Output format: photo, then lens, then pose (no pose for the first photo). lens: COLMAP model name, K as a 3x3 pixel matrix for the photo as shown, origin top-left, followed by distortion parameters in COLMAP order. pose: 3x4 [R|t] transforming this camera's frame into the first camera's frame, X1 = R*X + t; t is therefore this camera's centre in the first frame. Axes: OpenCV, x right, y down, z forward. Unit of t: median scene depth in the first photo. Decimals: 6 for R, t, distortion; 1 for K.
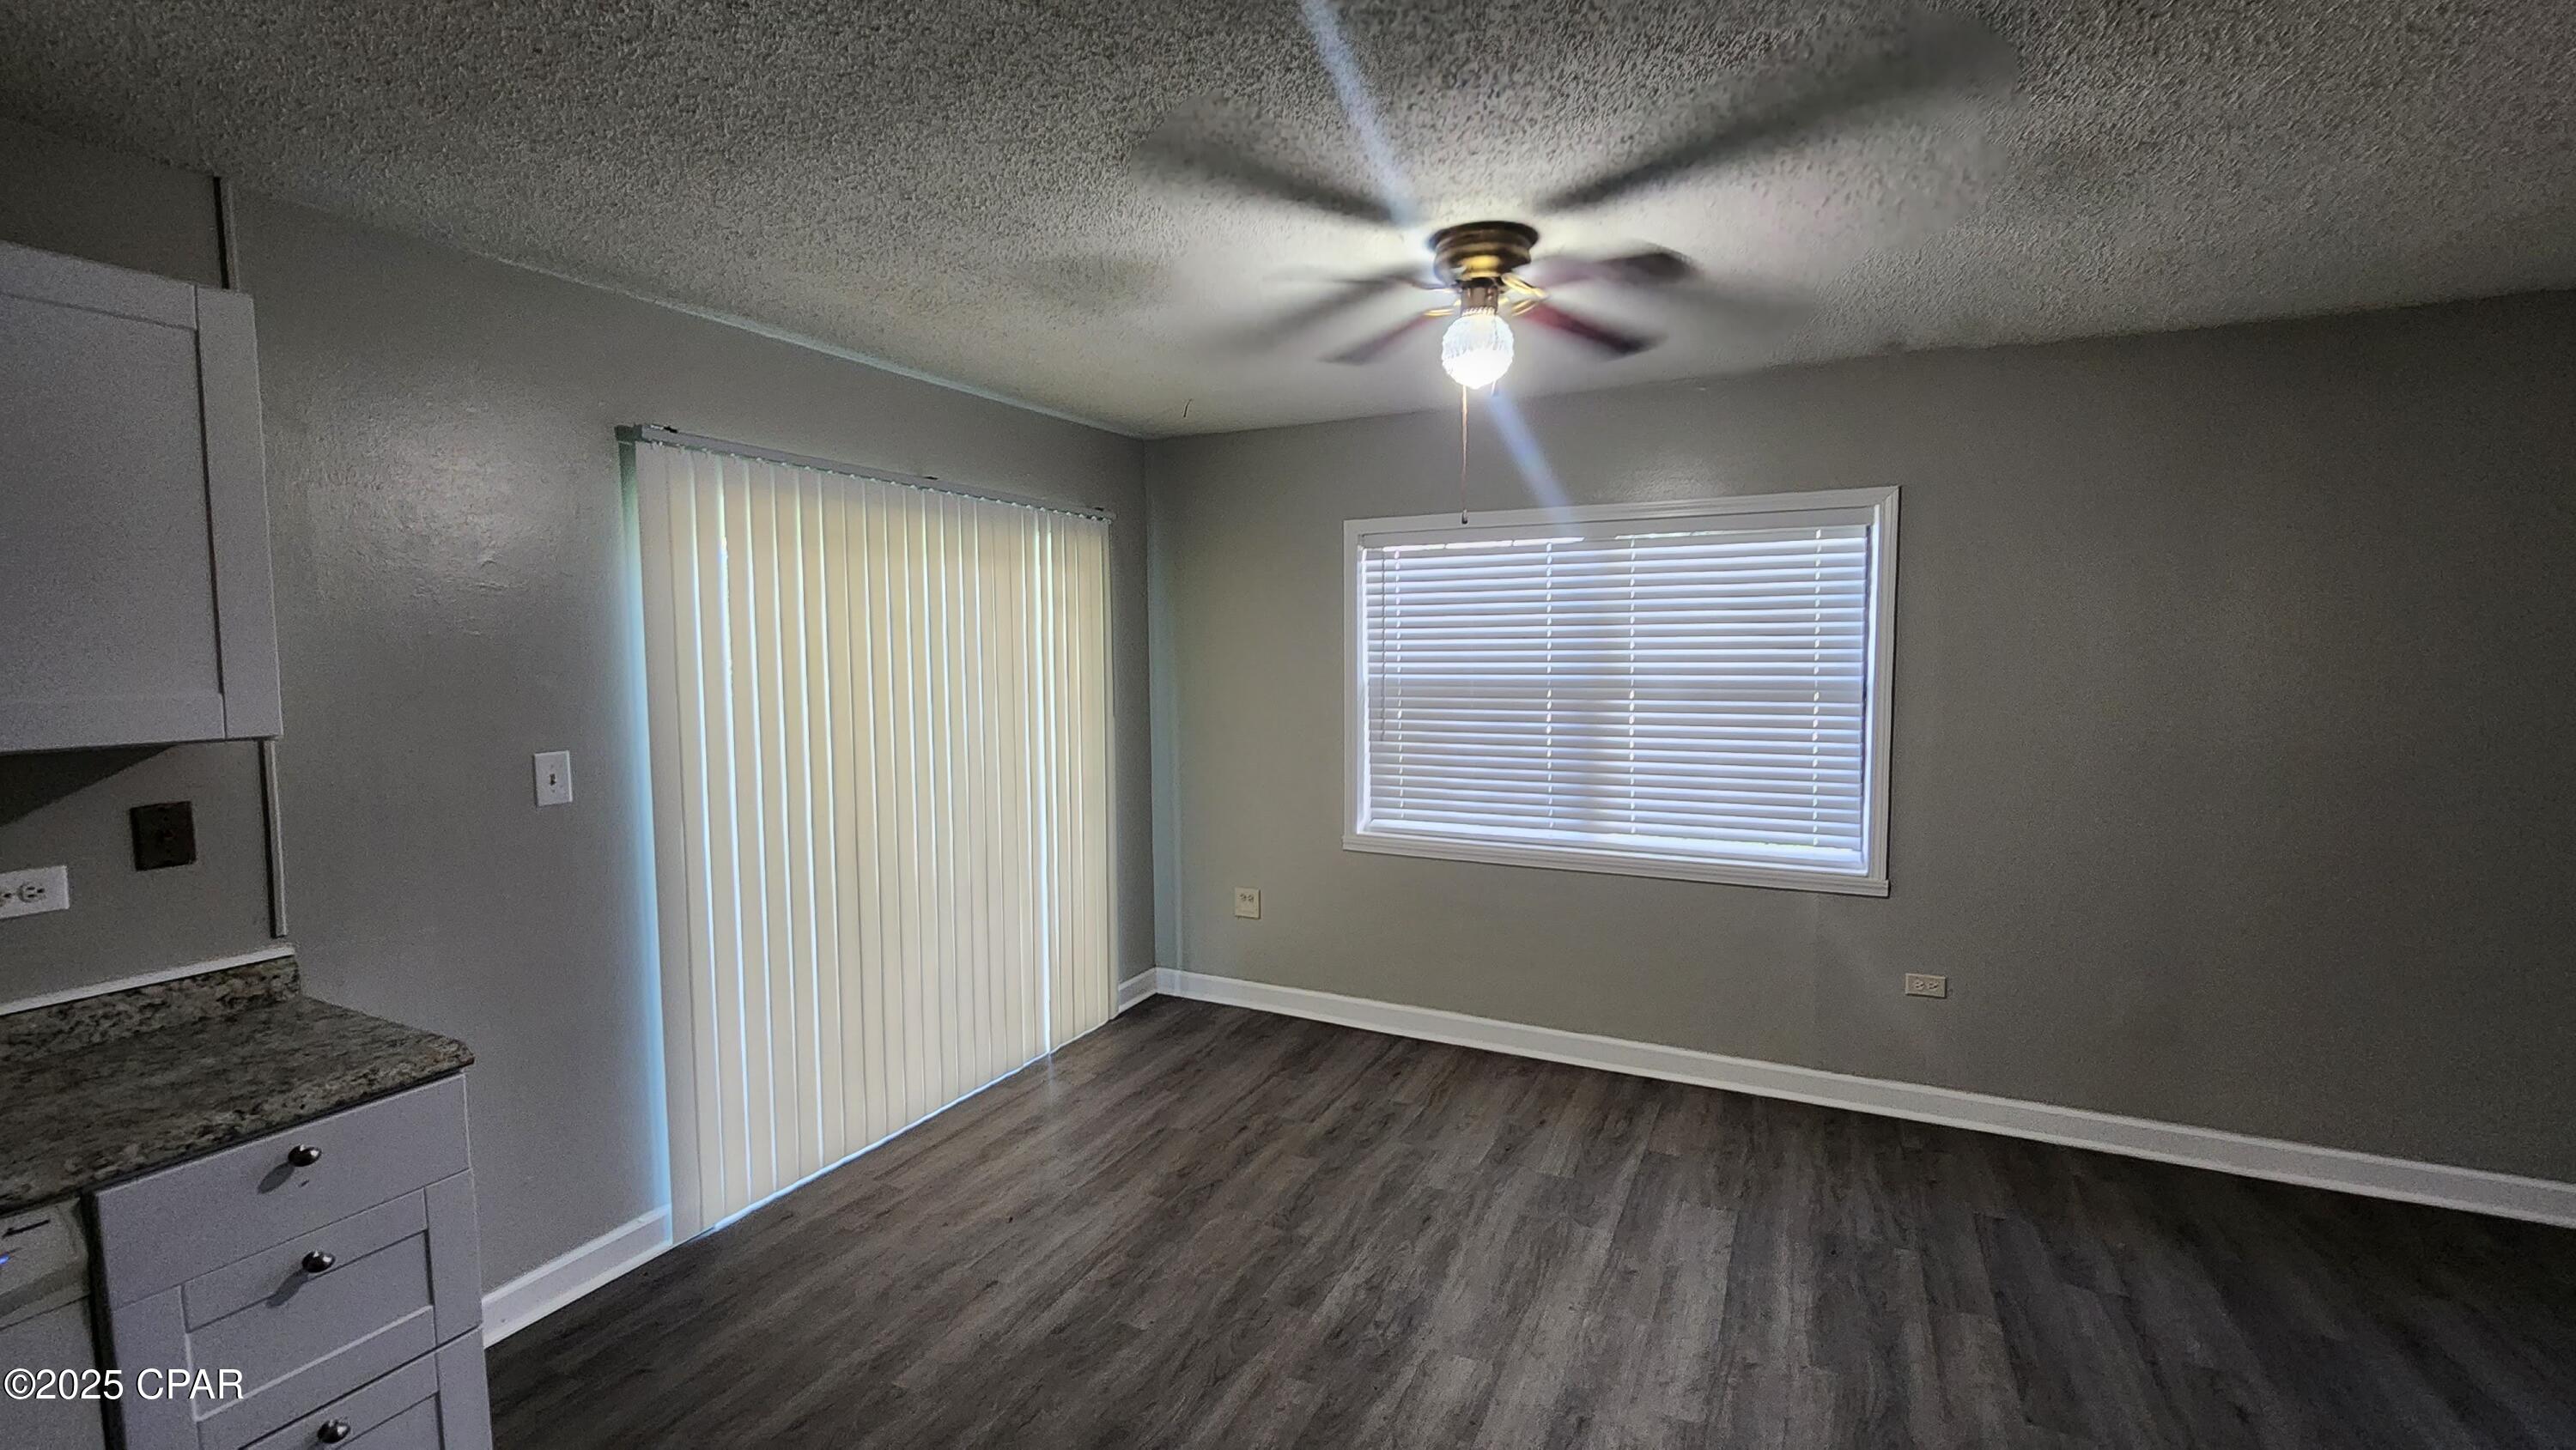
lens RADIAL K [[1062.0, 0, 1294.3], [0, 1062.0, 723.5], [0, 0, 1]] dist [-0.003737, 0.000670]
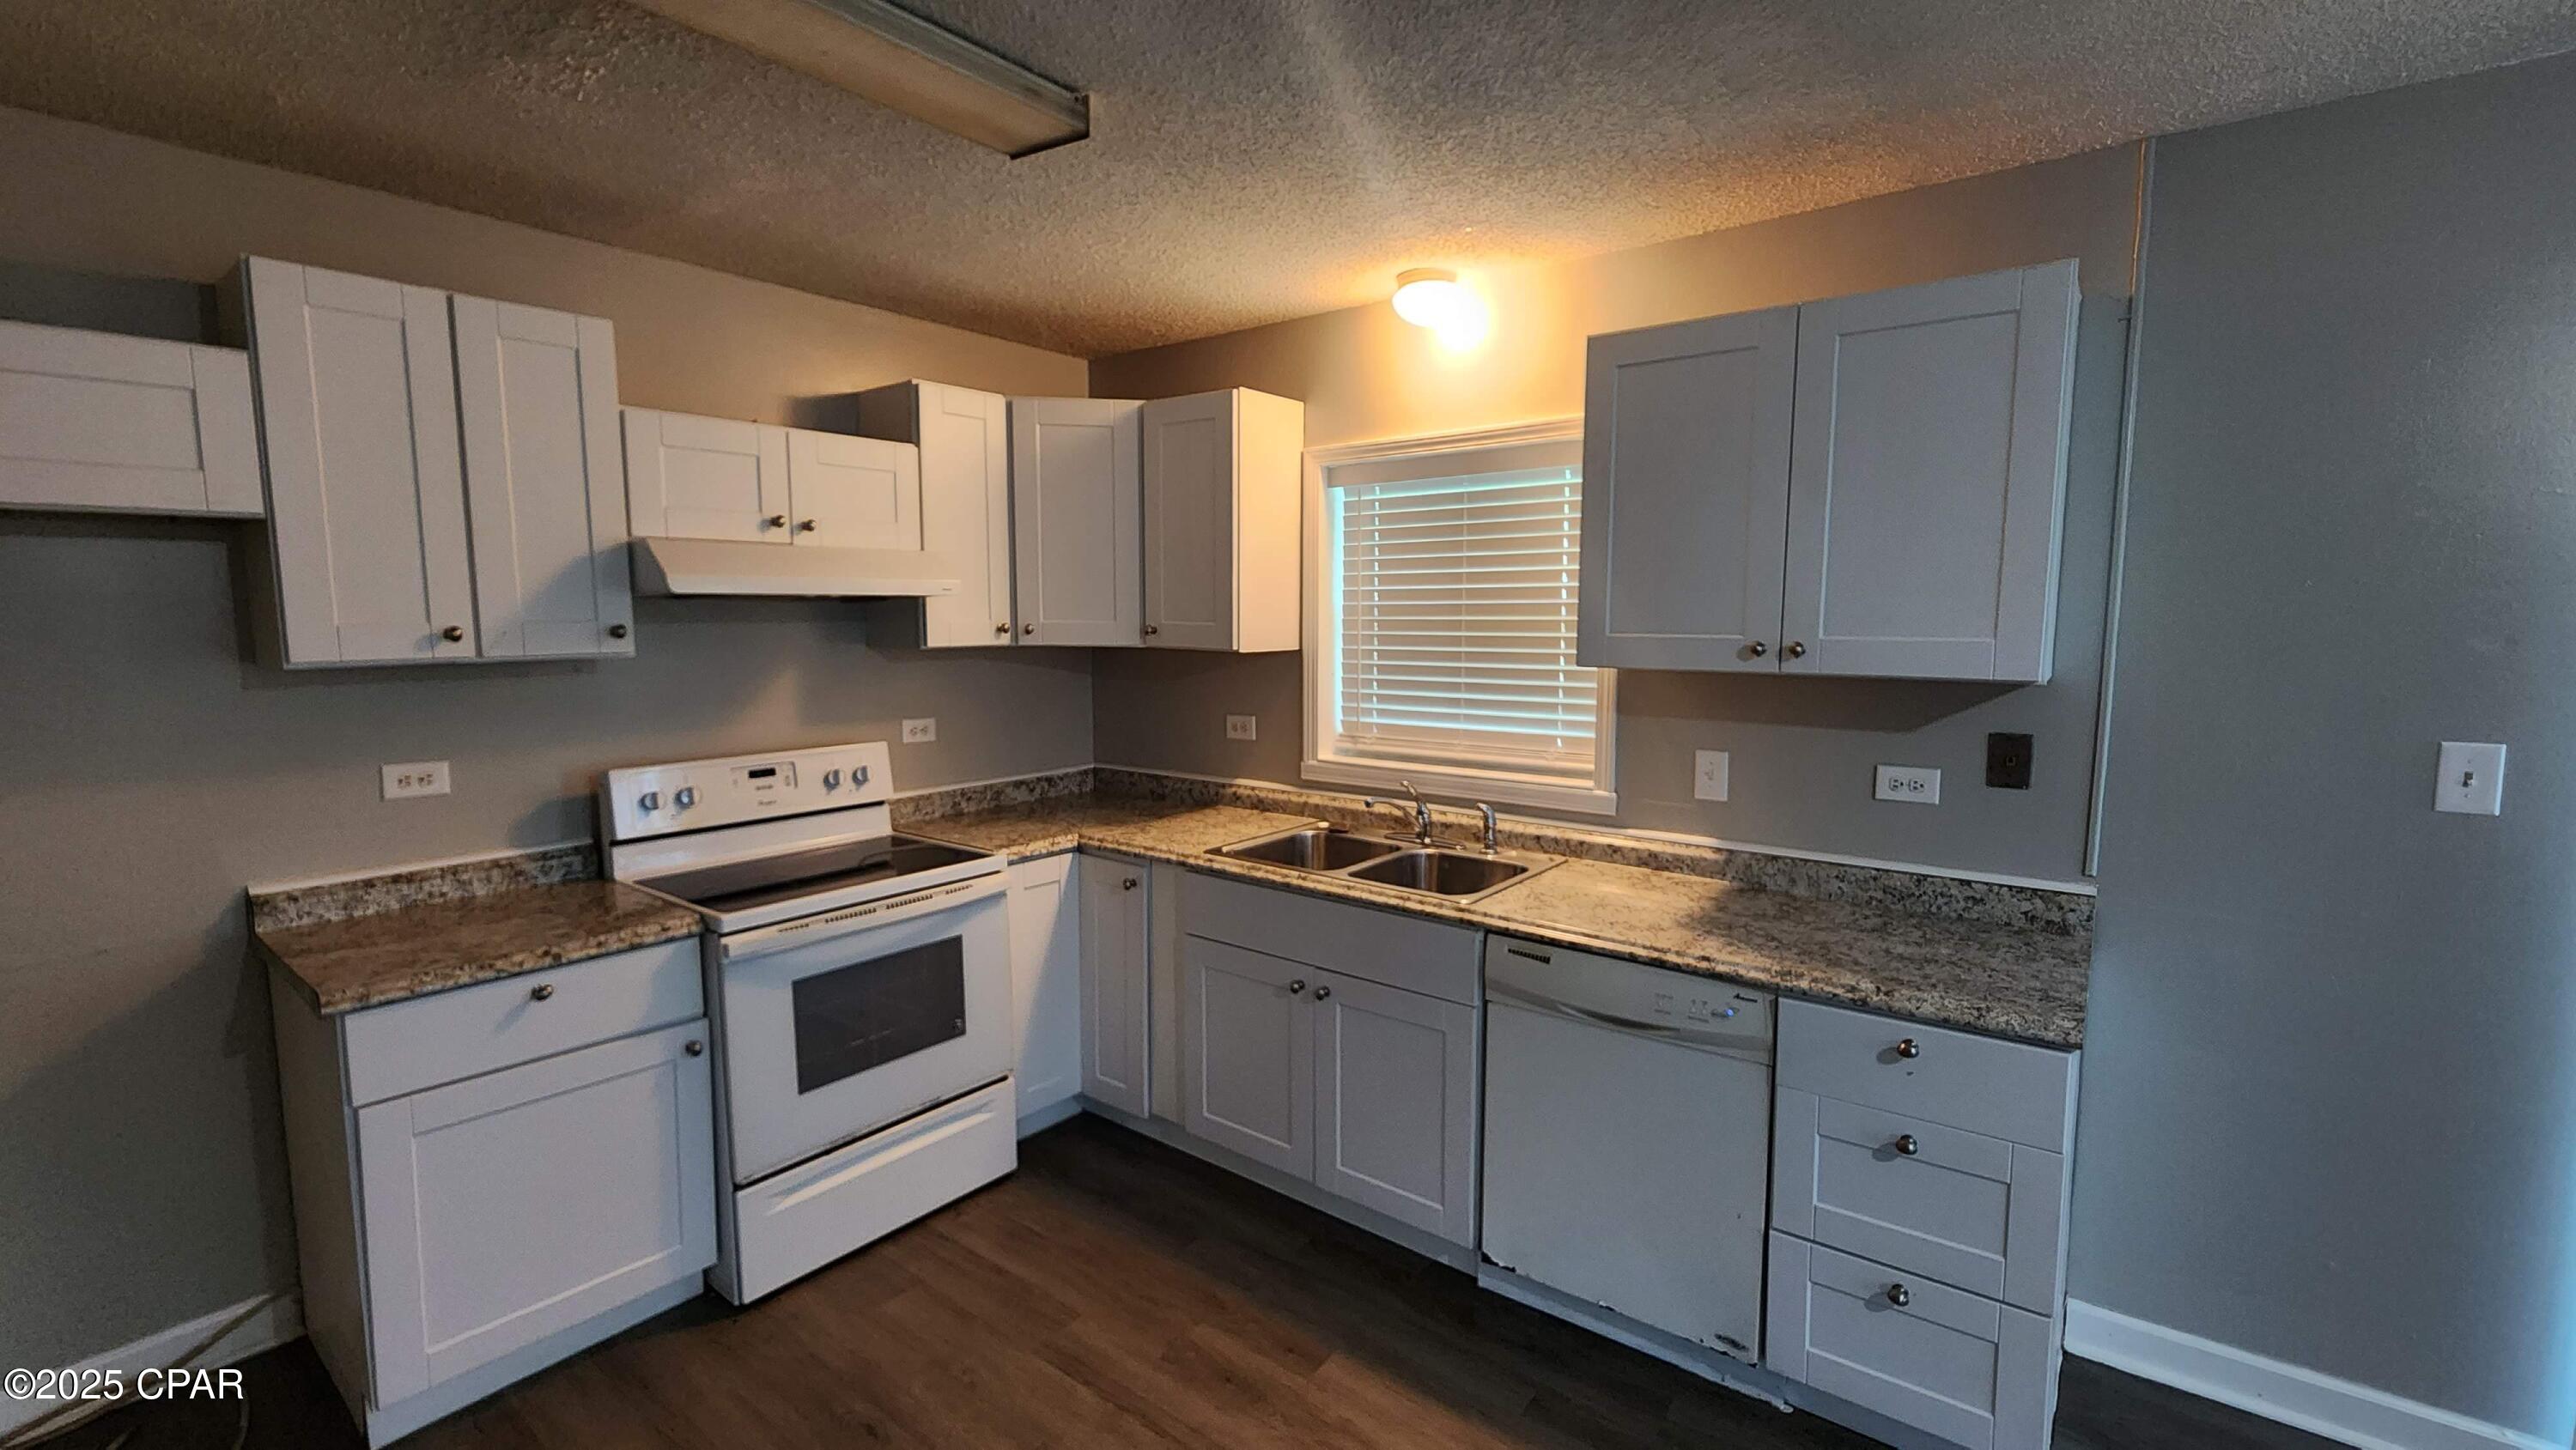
lens RADIAL K [[1062.0, 0, 1304.0], [0, 1062.0, 720.7], [0, 0, 1]] dist [-0.003737, 0.000670]
pose [[-0.192867, 0.109797, -0.975062, 0.208893], [-0.068384, 0.989799, 0.124983, -0.030121], [0.978839, 0.090784, -0.183392, 0.439301]]
